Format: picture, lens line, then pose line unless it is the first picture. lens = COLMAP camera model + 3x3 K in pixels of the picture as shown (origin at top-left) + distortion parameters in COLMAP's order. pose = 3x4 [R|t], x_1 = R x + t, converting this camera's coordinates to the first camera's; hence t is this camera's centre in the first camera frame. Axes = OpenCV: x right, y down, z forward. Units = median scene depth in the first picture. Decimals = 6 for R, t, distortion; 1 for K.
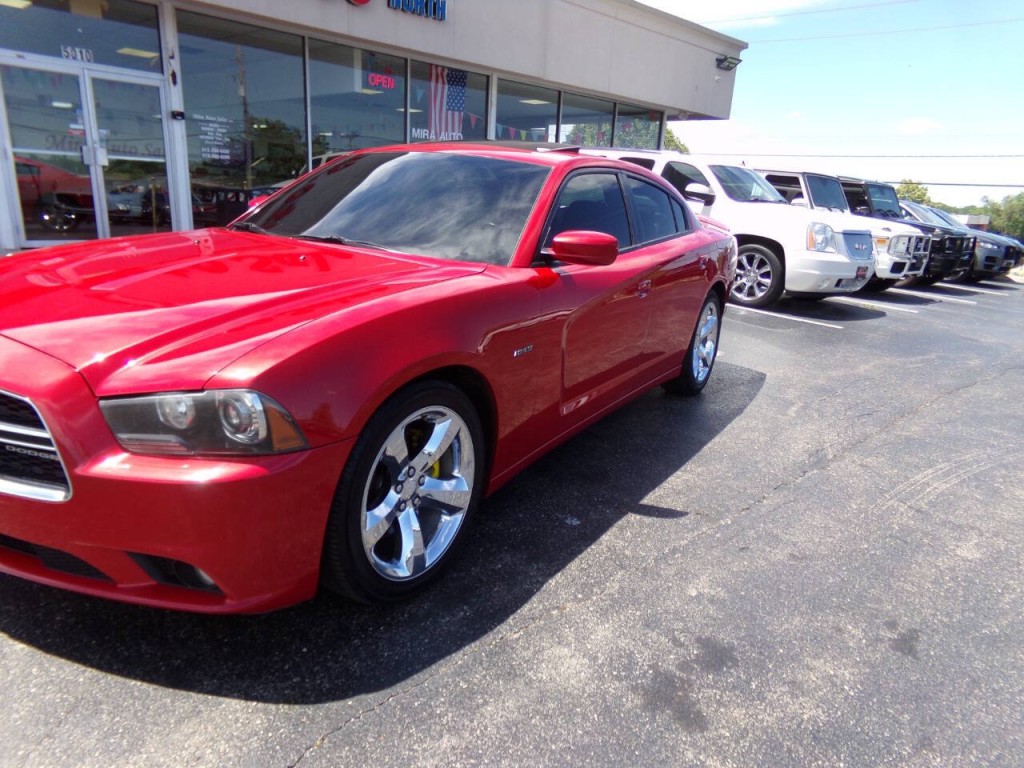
lens RADIAL K [[708.0, 0, 514.6], [0, 708.0, 398.9], [0, 0, 1]] dist [-0.035999, 0.074302]
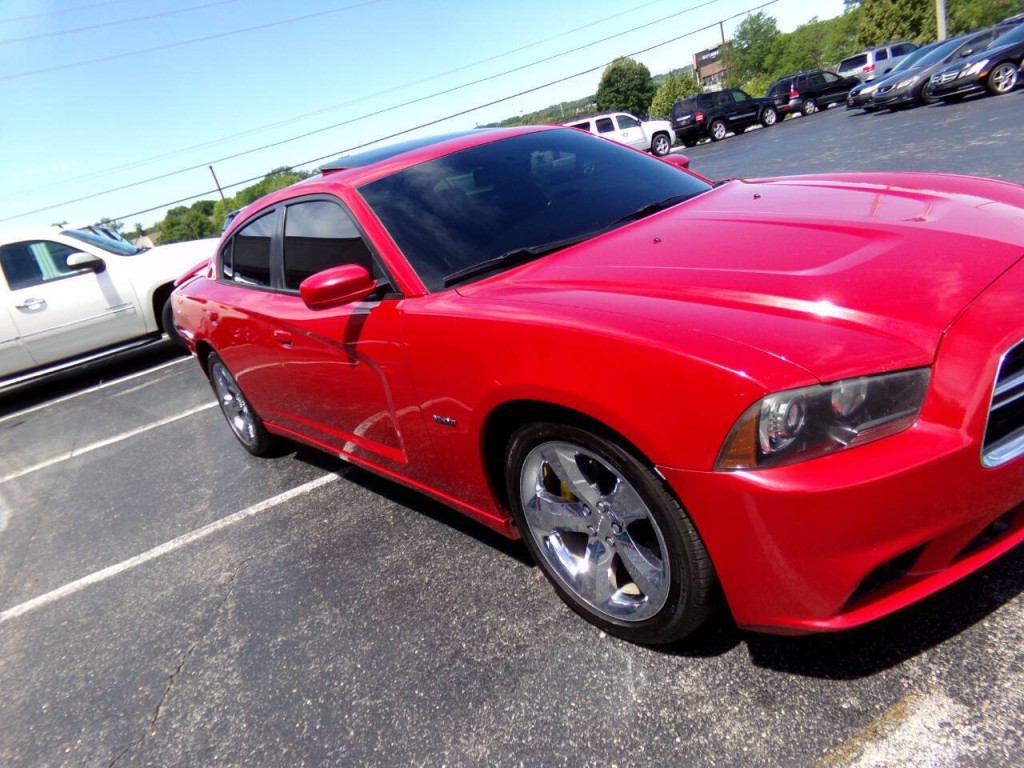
lens RADIAL K [[701.8, 0, 521.5], [0, 701.8, 396.5], [0, 0, 1]] dist [0.000335, 0.026955]
pose [[0.301472, -0.474145, 0.827225, -0.371037], [0.534678, 0.802409, 0.265064, -0.109626], [-0.789451, 0.362390, 0.495419, 0.230546]]
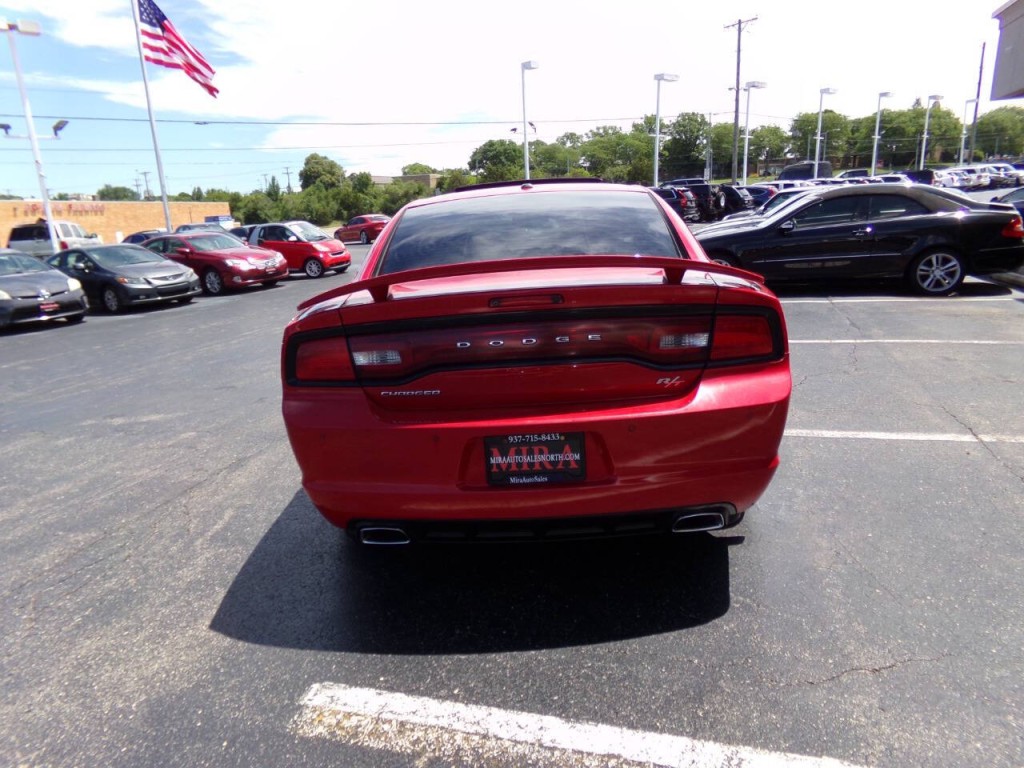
lens RADIAL K [[722.4, 0, 517.8], [0, 722.4, 402.3], [0, 0, 1]] dist [-0.070848, 0.104539]
pose [[-0.881665, 0.109503, -0.458994, 0.238046], [-0.139645, 0.868584, 0.475459, -0.258383], [0.450740, 0.483292, -0.750508, 0.864439]]
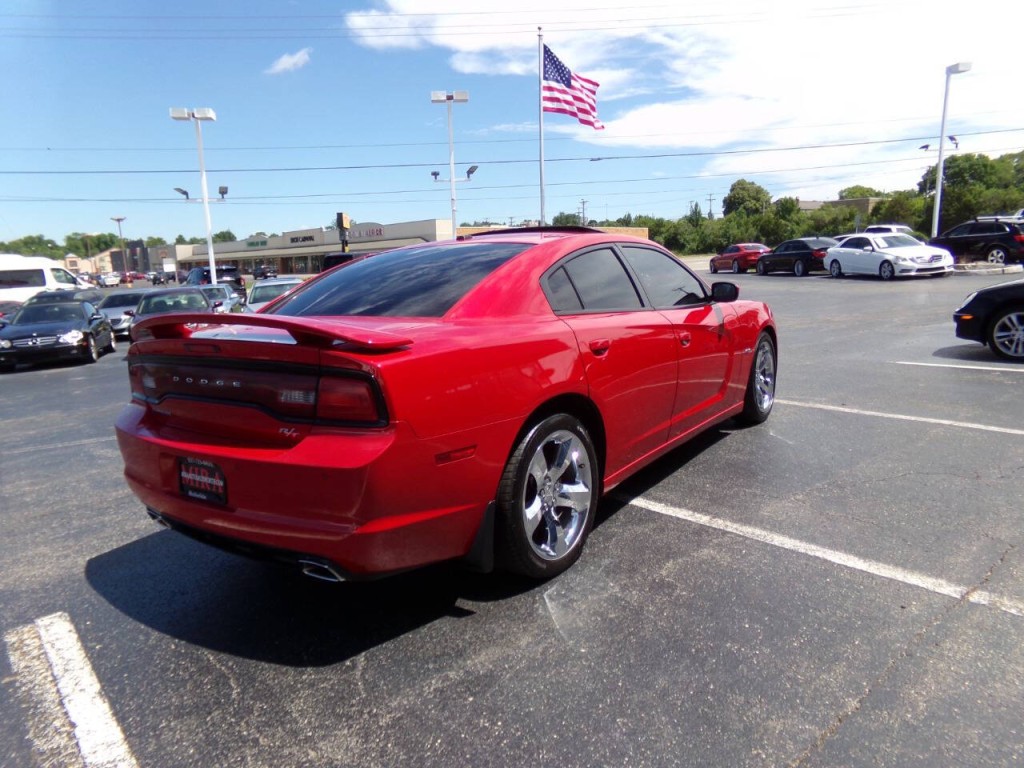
lens RADIAL K [[722.9, 0, 512.0], [0, 722.9, 384.0], [0, 0, 1]] dist [-0.007704, 0.045451]
pose [[-0.994366, -0.038868, 0.098623, -0.048854], [0.011239, 0.886457, 0.462675, -0.293411], [-0.105408, 0.461176, -0.881025, 0.918425]]
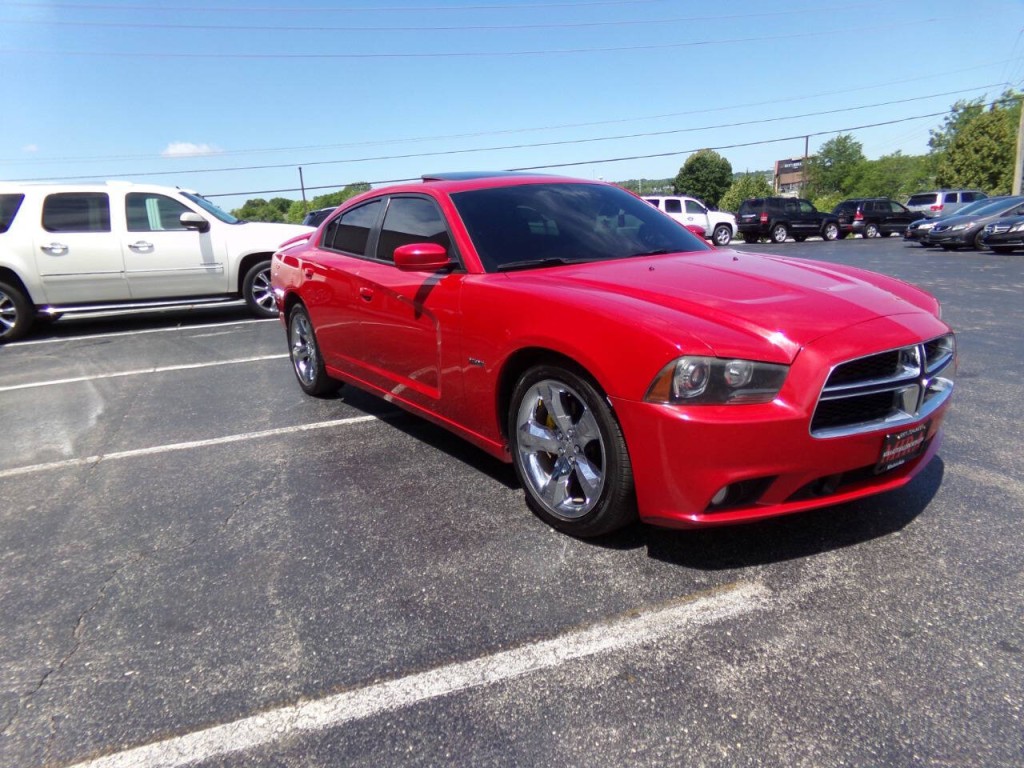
lens RADIAL K [[708.0, 0, 514.6], [0, 708.0, 398.9], [0, 0, 1]] dist [-0.035999, 0.074302]
pose [[0.428938, -0.331027, 0.840496, -0.467189], [0.349181, 0.918874, 0.183694, -0.092066], [-0.833117, 0.214692, 0.509729, 0.189352]]
